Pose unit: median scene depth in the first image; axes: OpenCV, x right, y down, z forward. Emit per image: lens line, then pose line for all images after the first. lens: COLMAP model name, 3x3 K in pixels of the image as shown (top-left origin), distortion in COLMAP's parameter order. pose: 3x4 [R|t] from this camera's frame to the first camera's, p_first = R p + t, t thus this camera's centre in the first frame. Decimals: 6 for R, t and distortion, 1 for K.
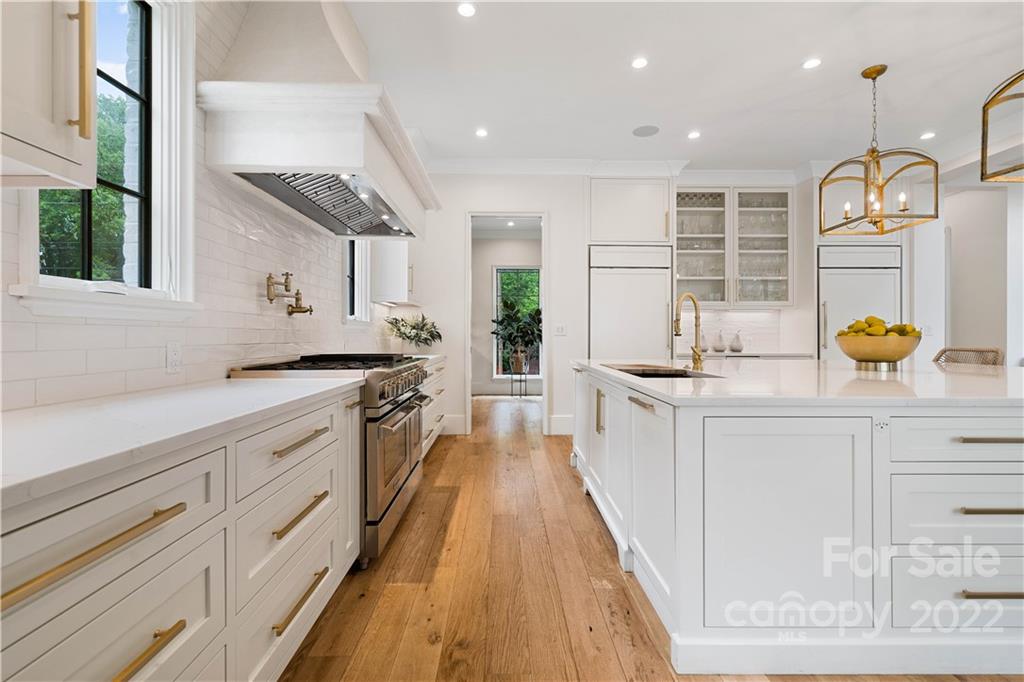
lens RADIAL K [[469.8, 0, 511.9], [0, 469.8, 337.5], [0, 0, 1]] dist [-0.002116, 0.000524]
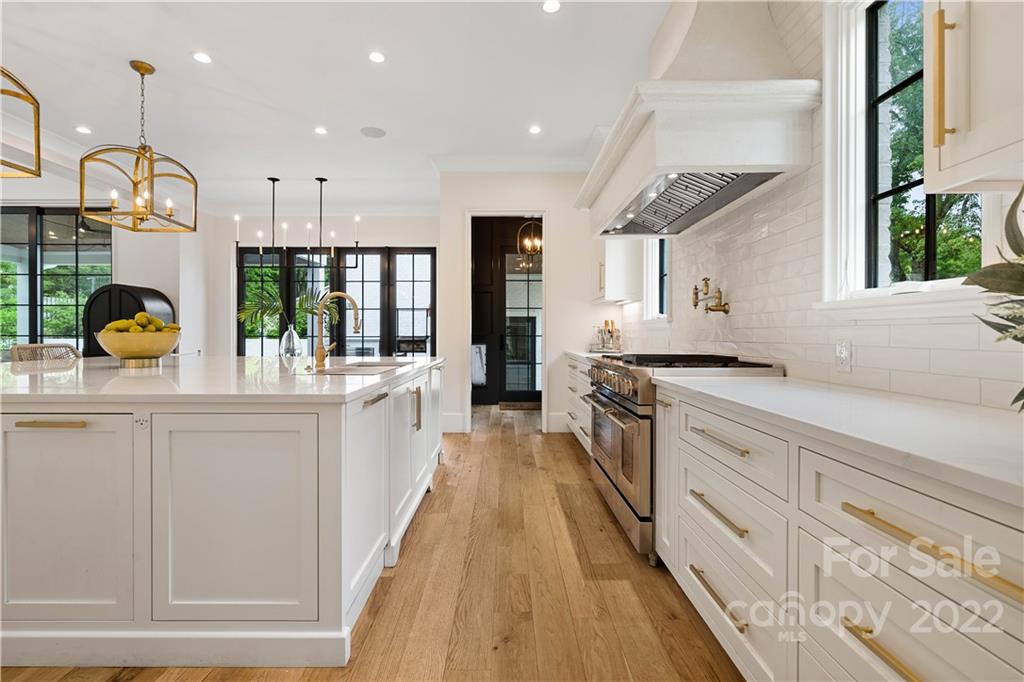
lens RADIAL K [[469.8, 0, 511.4], [0, 469.8, 335.9], [0, 0, 1]] dist [-0.002116, 0.000524]
pose [[-0.999971, -0.003472, 0.006742, -0.024655], [-0.003434, 0.999979, 0.005569, -0.007958], [-0.006762, 0.005546, -0.999962, 2.372992]]
